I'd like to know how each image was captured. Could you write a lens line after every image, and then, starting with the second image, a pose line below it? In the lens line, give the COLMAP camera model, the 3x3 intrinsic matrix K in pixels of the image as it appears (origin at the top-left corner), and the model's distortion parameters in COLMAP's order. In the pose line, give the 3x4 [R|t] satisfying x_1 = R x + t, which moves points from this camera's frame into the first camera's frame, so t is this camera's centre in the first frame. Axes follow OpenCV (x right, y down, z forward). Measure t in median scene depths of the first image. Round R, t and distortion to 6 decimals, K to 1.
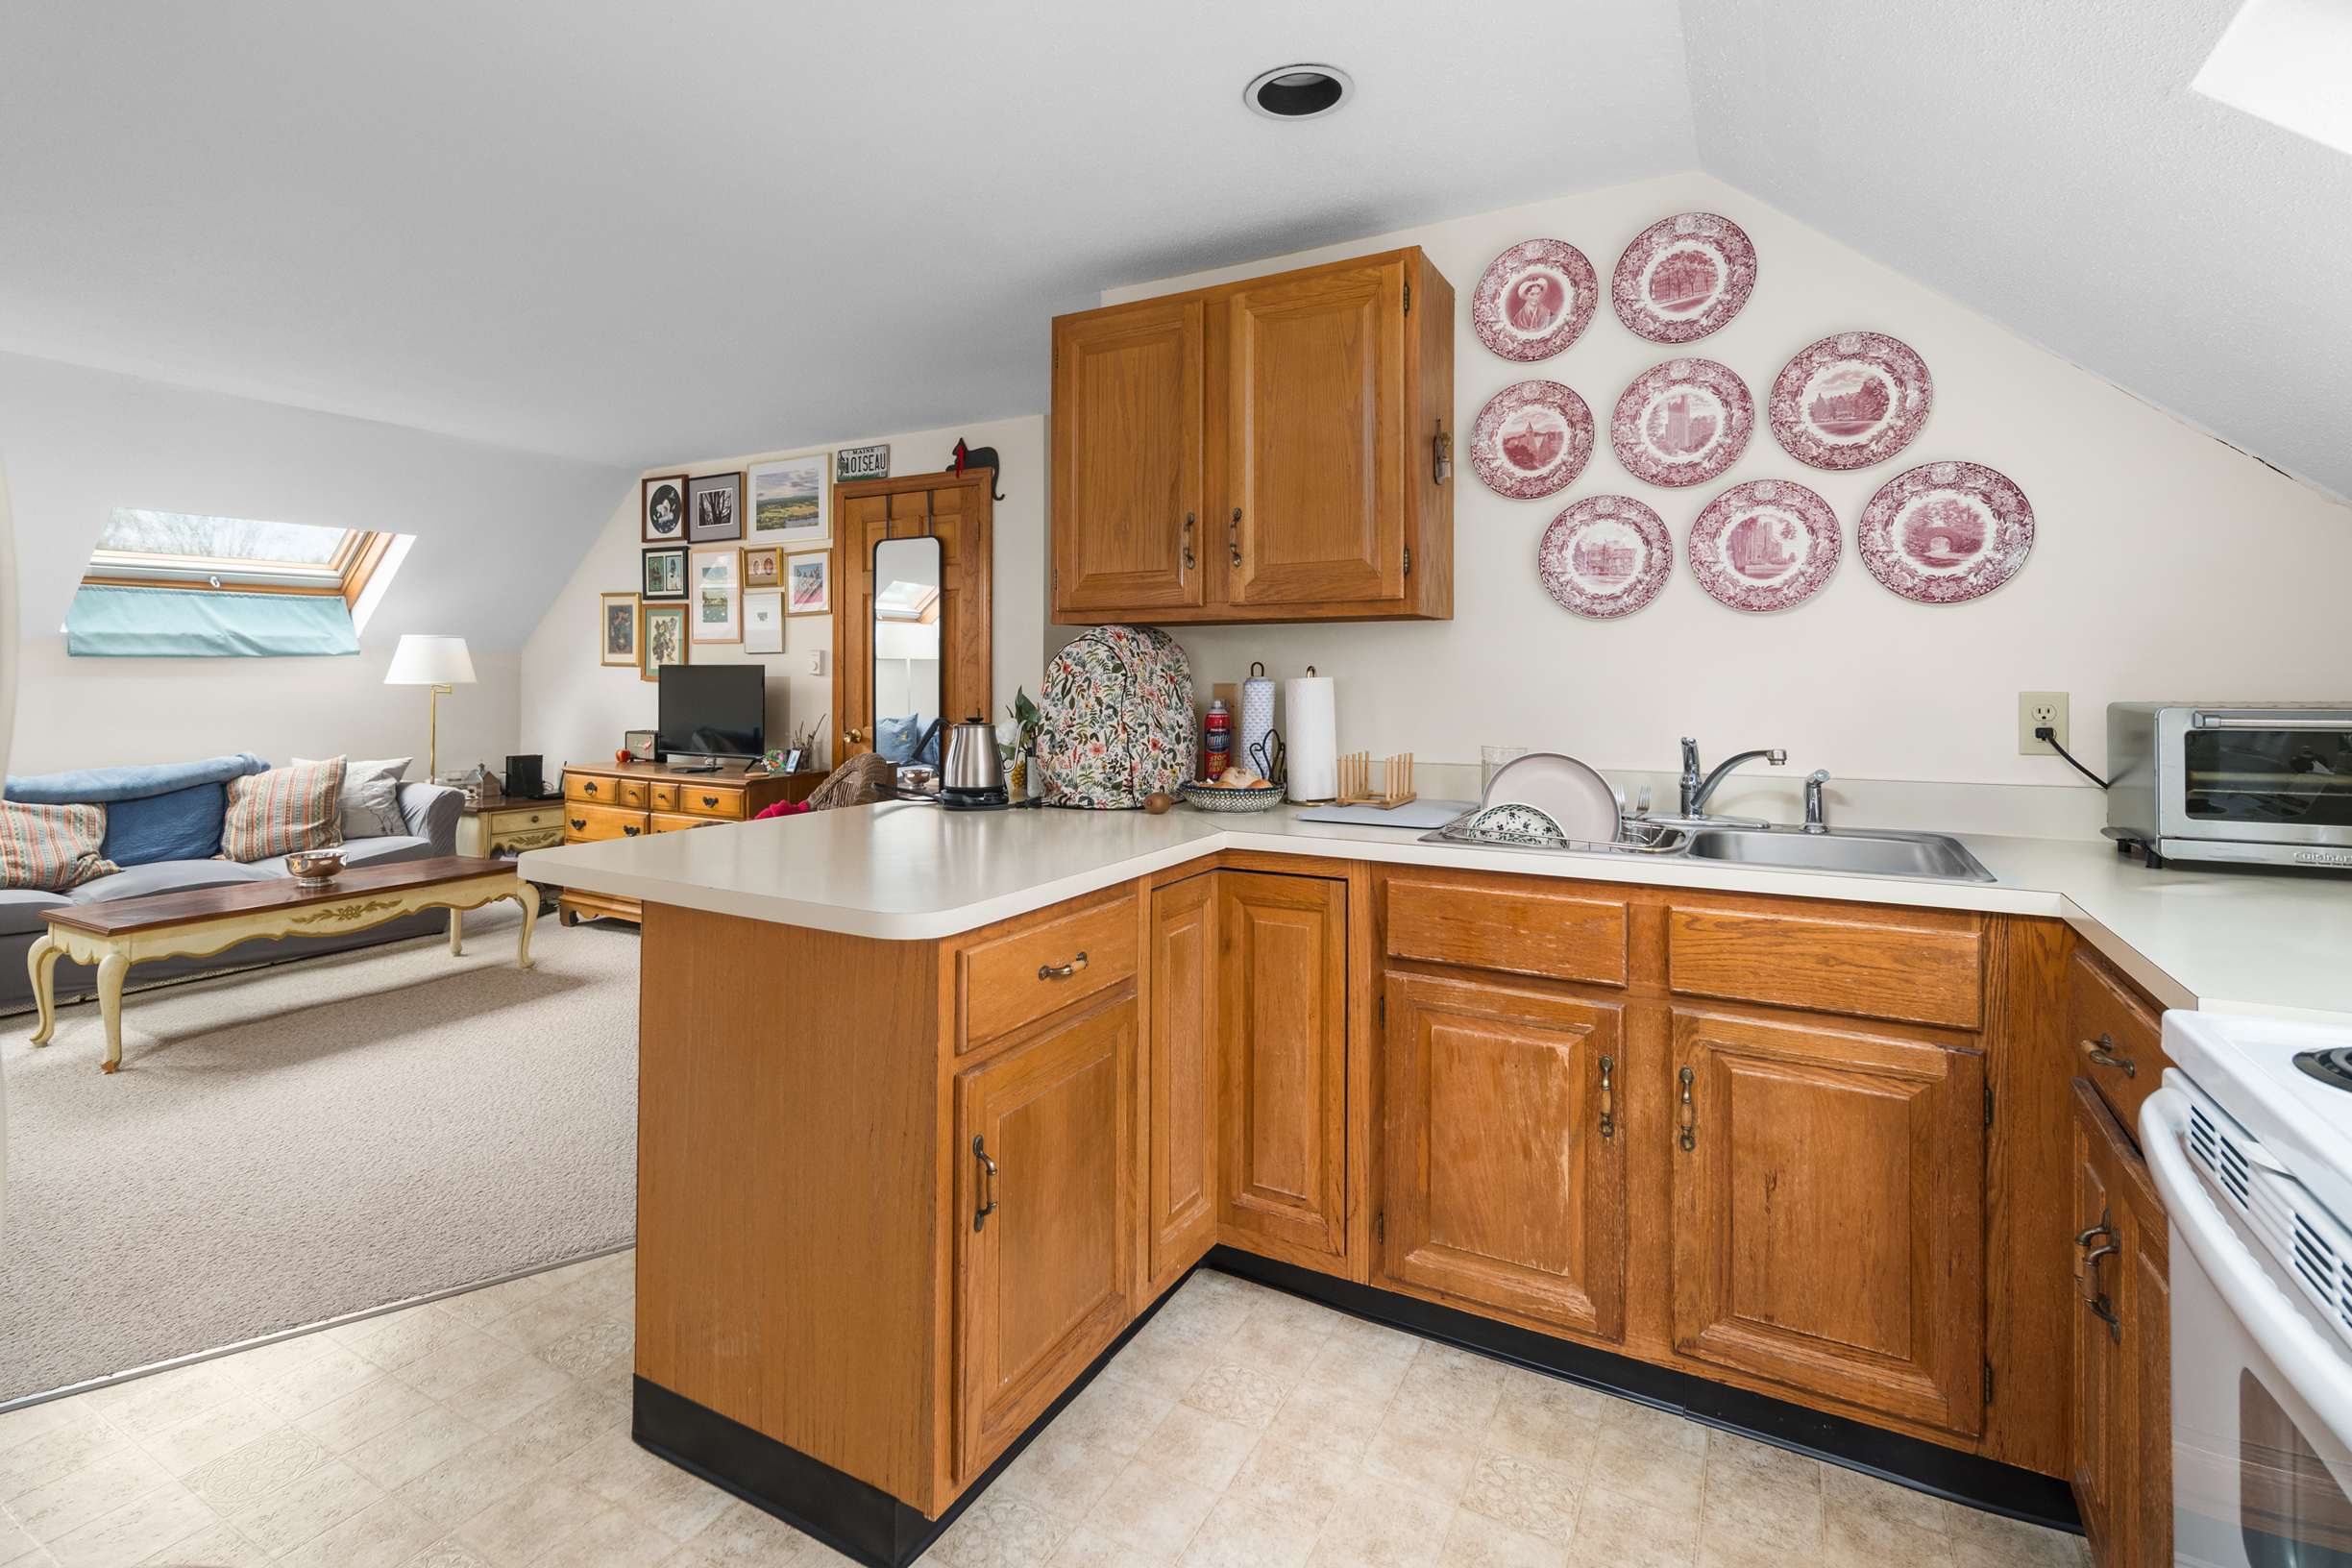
lens RADIAL K [[1101.8, 0, 1170.8], [0, 1101.8, 671.3], [0, 0, 1]] dist [0.000548, 0.000158]
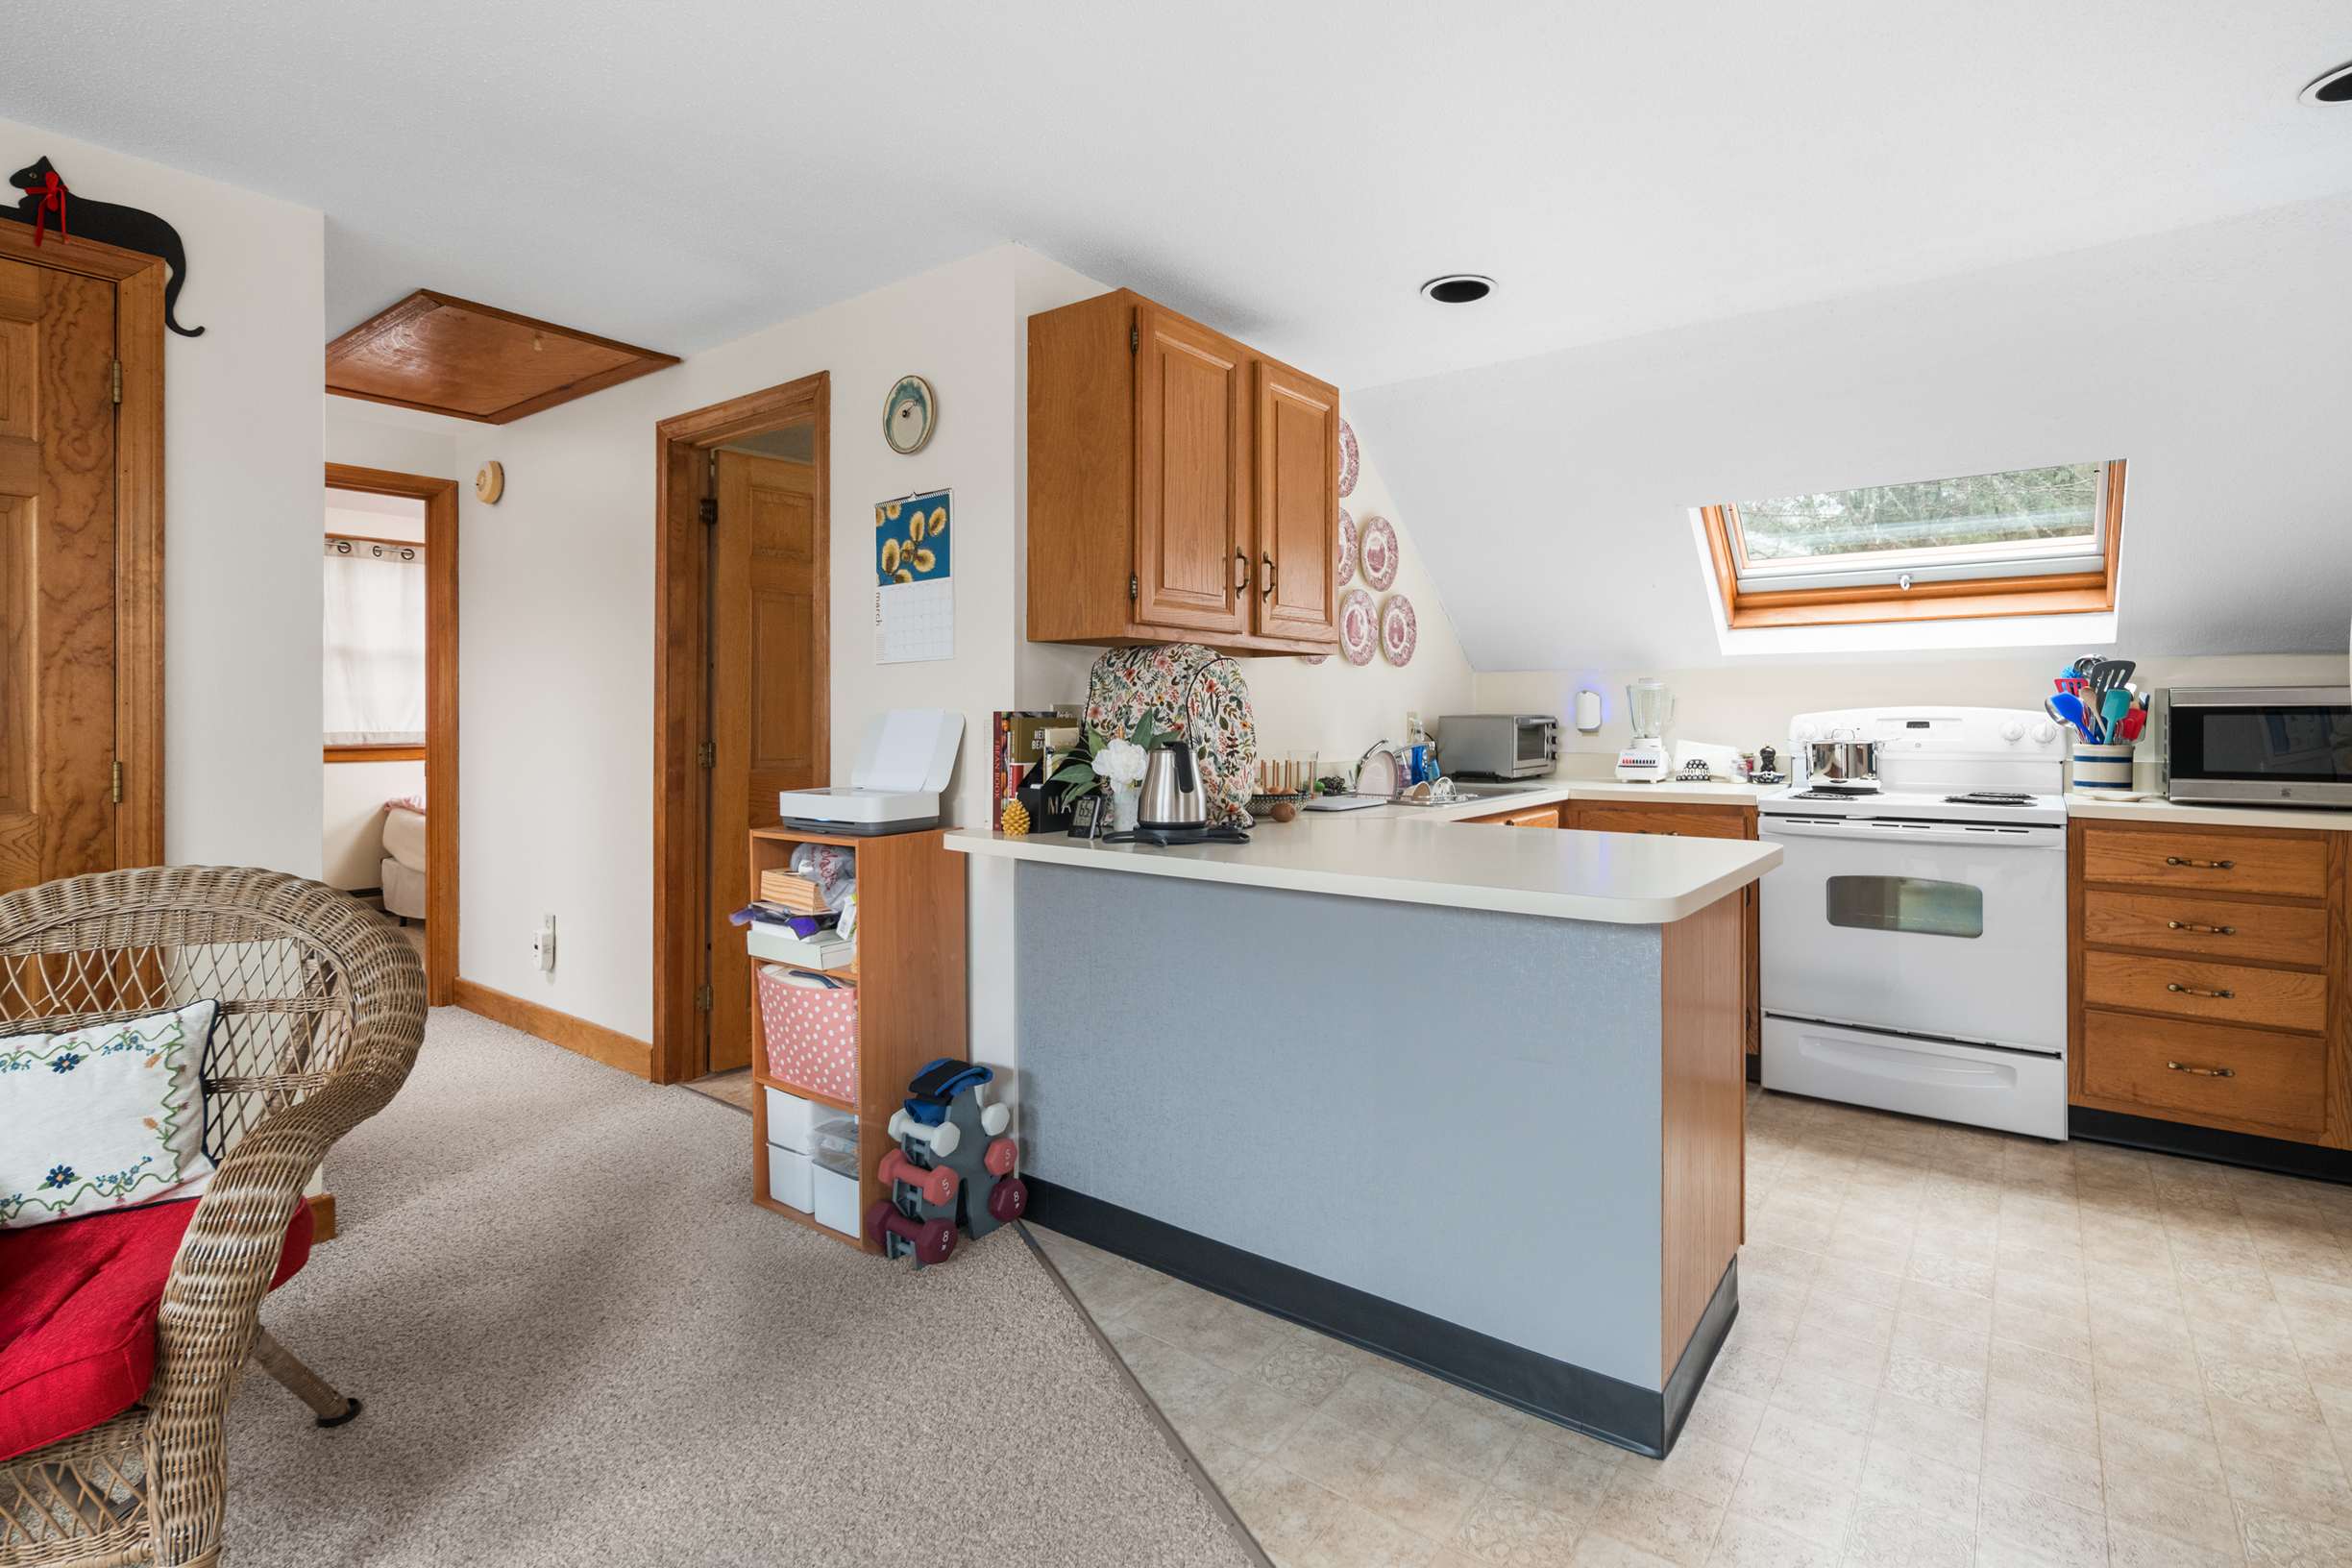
lens RADIAL K [[1124.7, 0, 1172.2], [0, 1124.7, 717.9], [0, 0, 1]] dist [0.001202, 0.000214]
pose [[0.141328, 0.001976, 0.989961, -0.517999], [-0.002208, 0.999996, -0.001681, 0.012535], [-0.989960, -0.001948, 0.141332, 0.437321]]
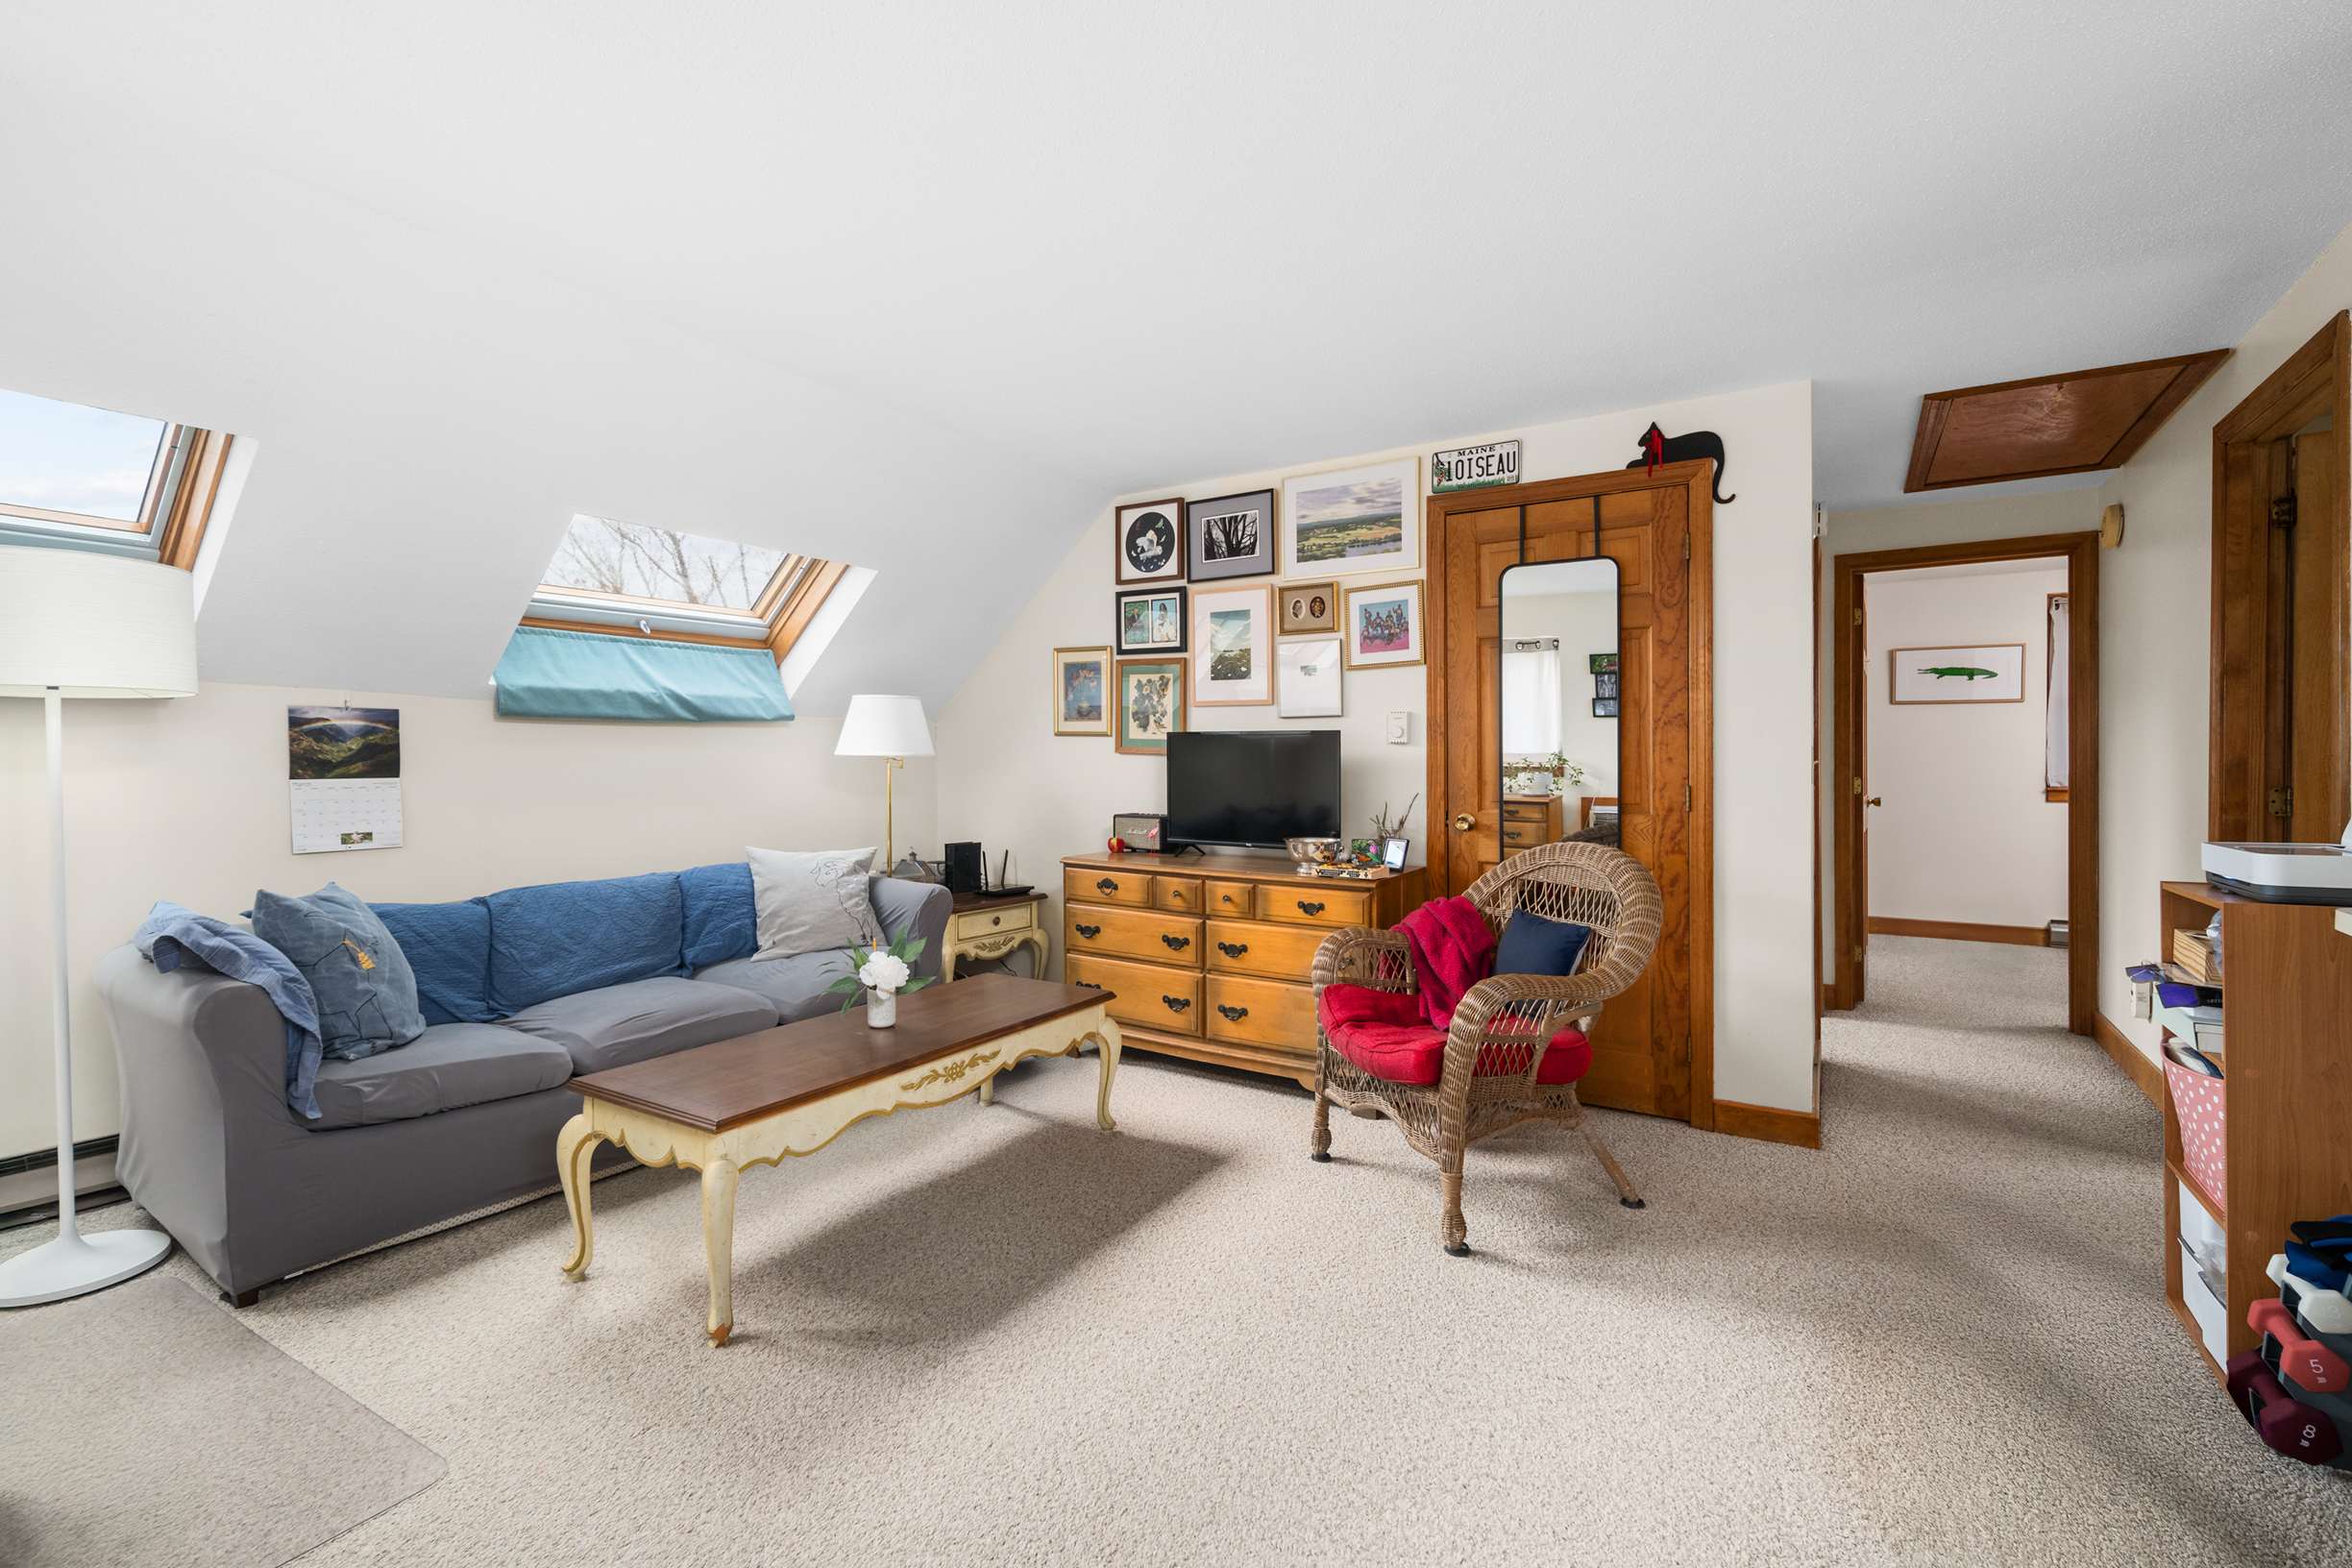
lens RADIAL K [[1023.8, 0, 1223.6], [0, 1023.8, 777.7], [0, 0, 1]] dist [0.001099, 0.000010]
pose [[0.999012, 0.002599, -0.044370, -0.403960], [-0.001746, 0.999813, 0.019262, 0.013257], [0.044412, -0.019166, 0.998829, 0.264812]]
